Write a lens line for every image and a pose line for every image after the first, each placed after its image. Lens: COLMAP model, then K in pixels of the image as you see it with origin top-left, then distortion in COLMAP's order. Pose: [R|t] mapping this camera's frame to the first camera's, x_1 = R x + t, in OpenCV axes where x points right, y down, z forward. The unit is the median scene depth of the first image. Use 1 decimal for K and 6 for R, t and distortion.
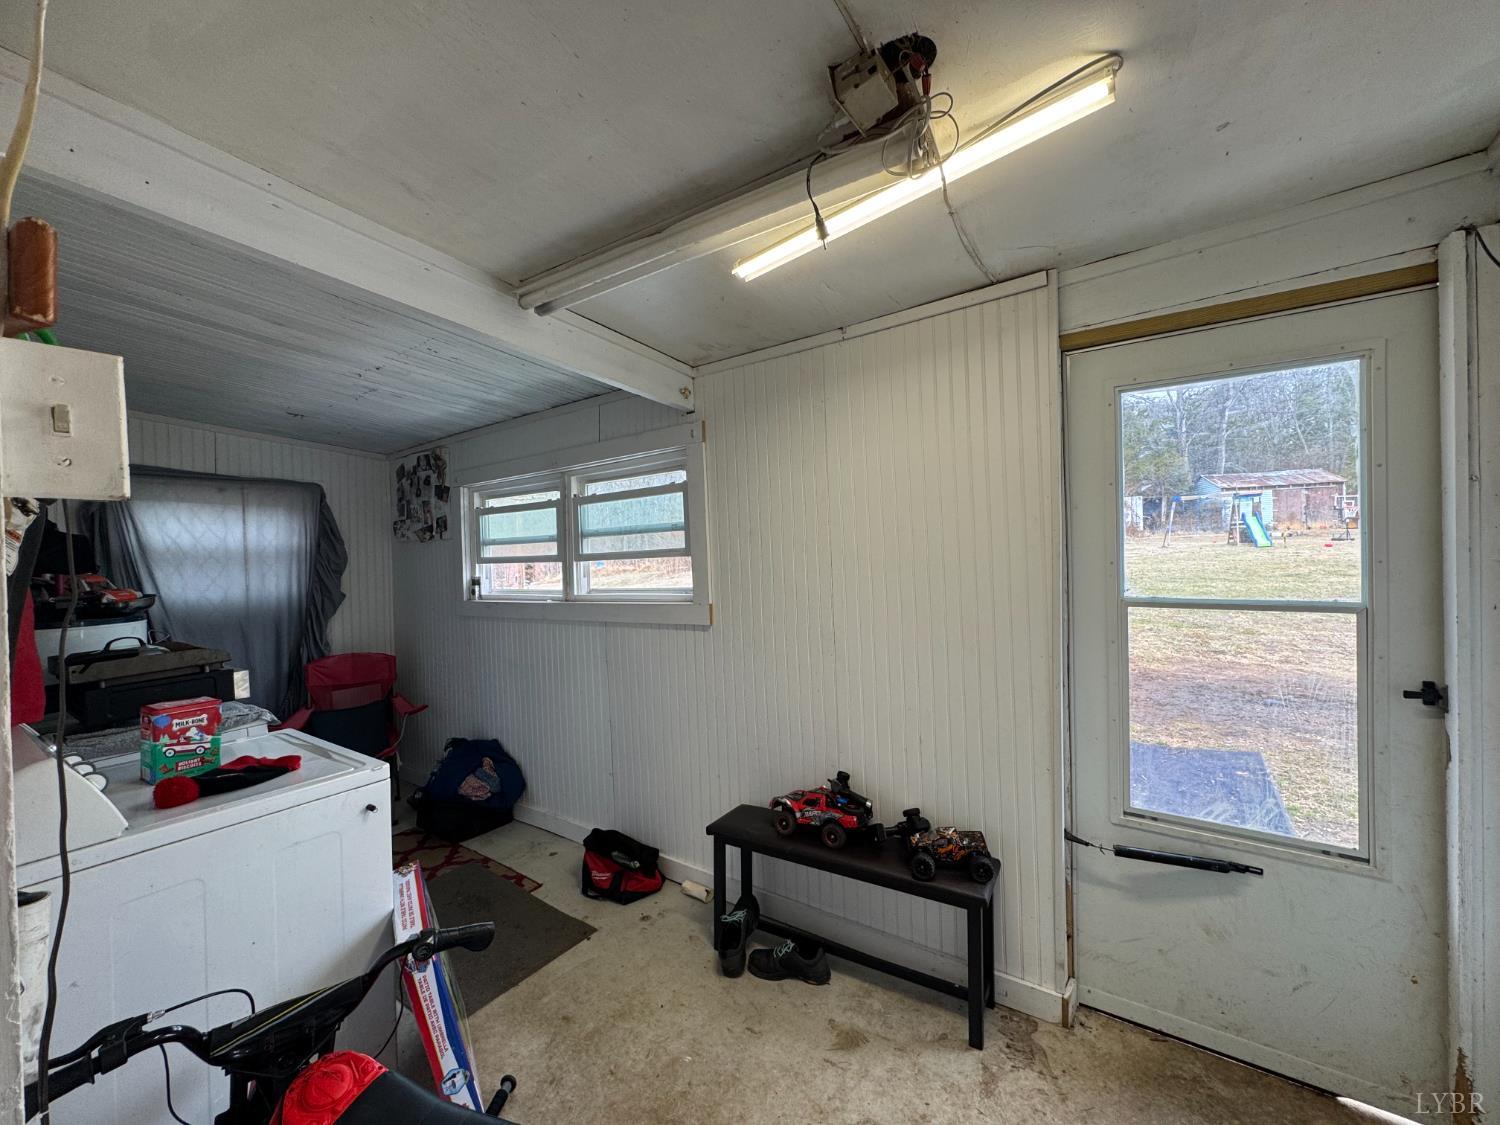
lens RADIAL K [[597.3, 0, 751.4], [0, 597.3, 558.0], [0, 0, 1]] dist [0.000208, -0.000062]
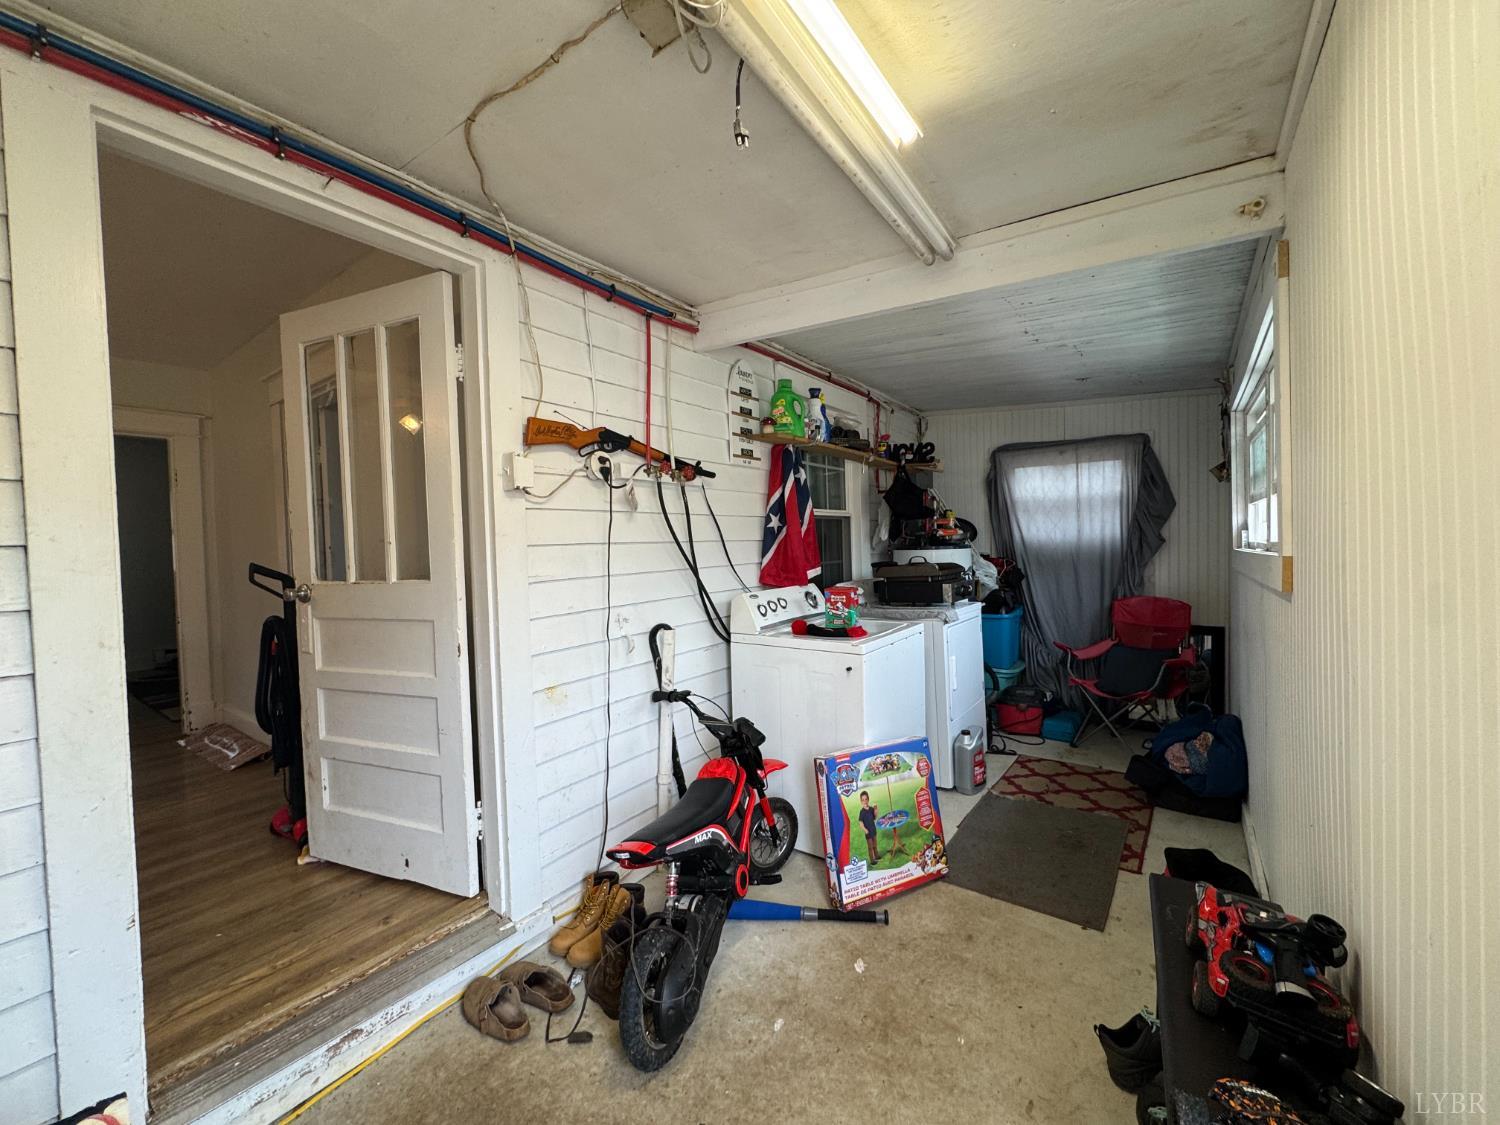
lens RADIAL K [[597.3, 0, 751.6], [0, 597.3, 559.8], [0, 0, 1]] dist [0.000208, -0.000062]
pose [[-0.023566, 0.055831, -0.998162, 0.459879], [0.024818, 0.998164, 0.055245, 0.029653], [0.999414, -0.023471, -0.024908, 0.432351]]
